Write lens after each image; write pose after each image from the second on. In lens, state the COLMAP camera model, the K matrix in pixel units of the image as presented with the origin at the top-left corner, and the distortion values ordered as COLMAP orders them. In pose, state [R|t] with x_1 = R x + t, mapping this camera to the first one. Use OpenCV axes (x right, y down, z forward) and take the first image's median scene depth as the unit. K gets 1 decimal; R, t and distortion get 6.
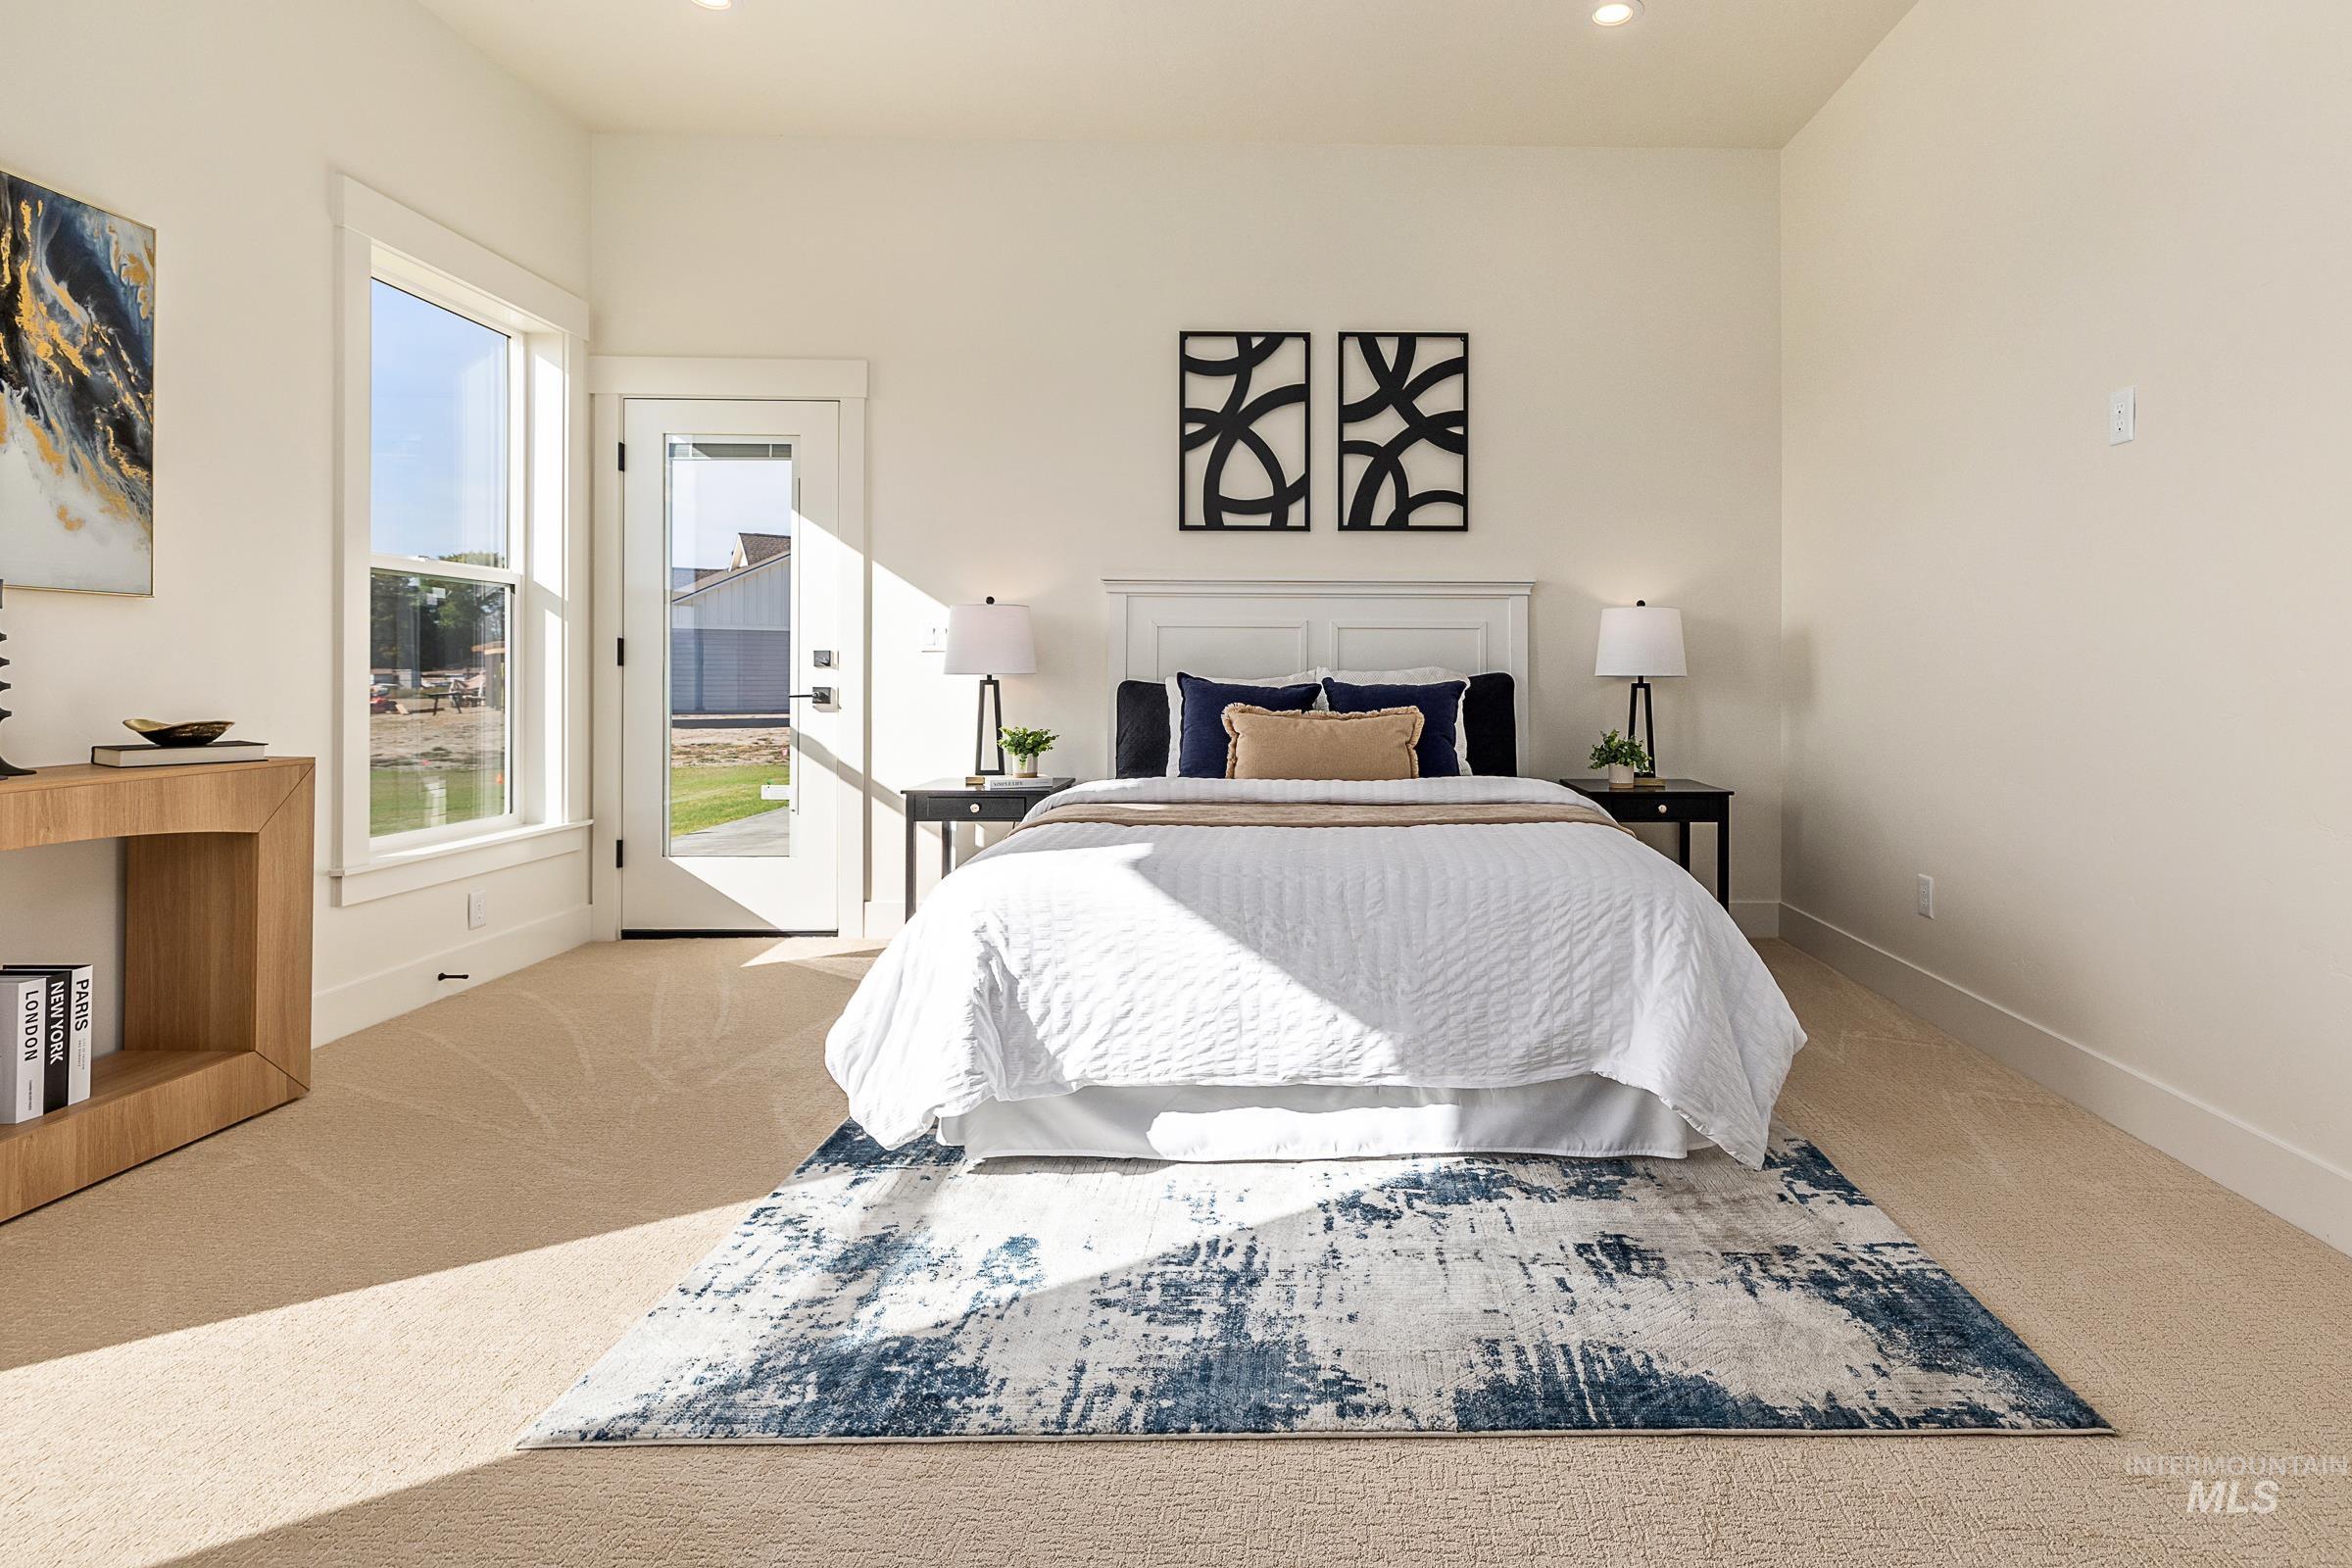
lens RADIAL K [[1144.8, 0, 1316.5], [0, 1144.8, 670.8], [0, 0, 1]] dist [0.001893, 0.000367]
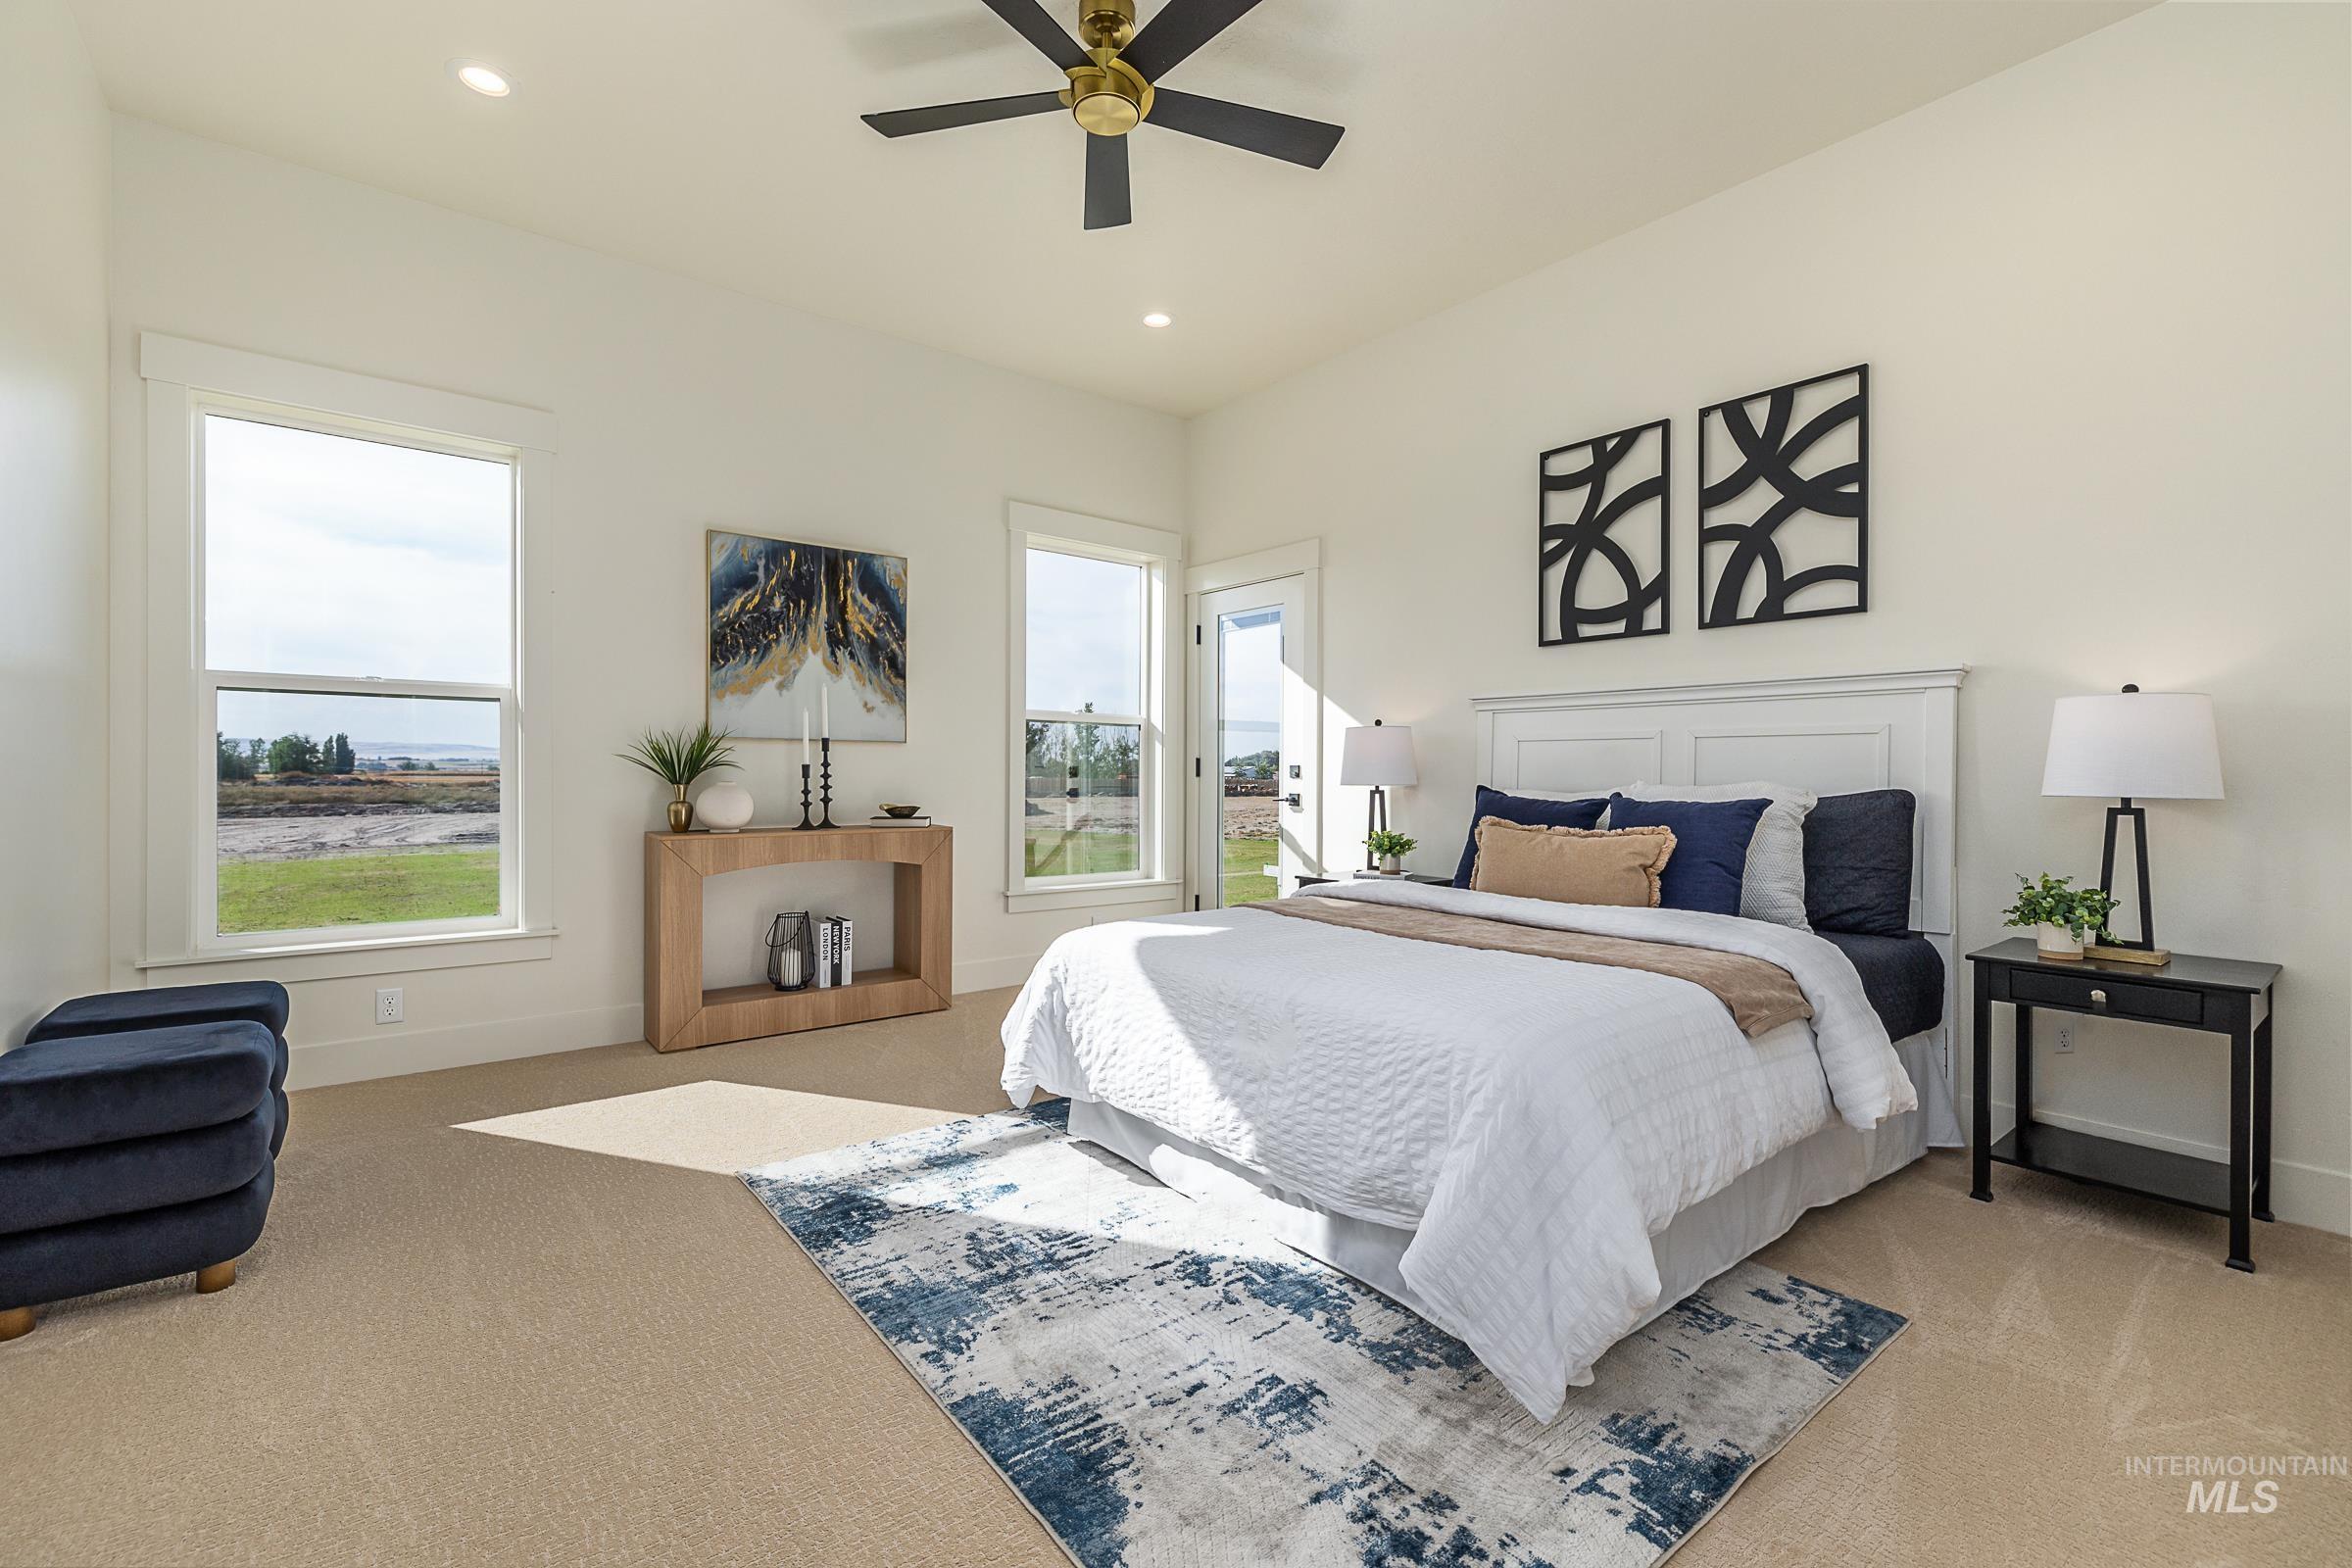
lens RADIAL K [[1003.7, 0, 1163.9], [0, 1003.7, 774.4], [0, 0, 1]] dist [-0.001091, -0.000315]
pose [[0.603089, 0.001361, -0.797673, 0.579262], [-0.003783, 0.999992, -0.001154, -0.008231], [0.797665, 0.003714, 0.603089, 0.274866]]
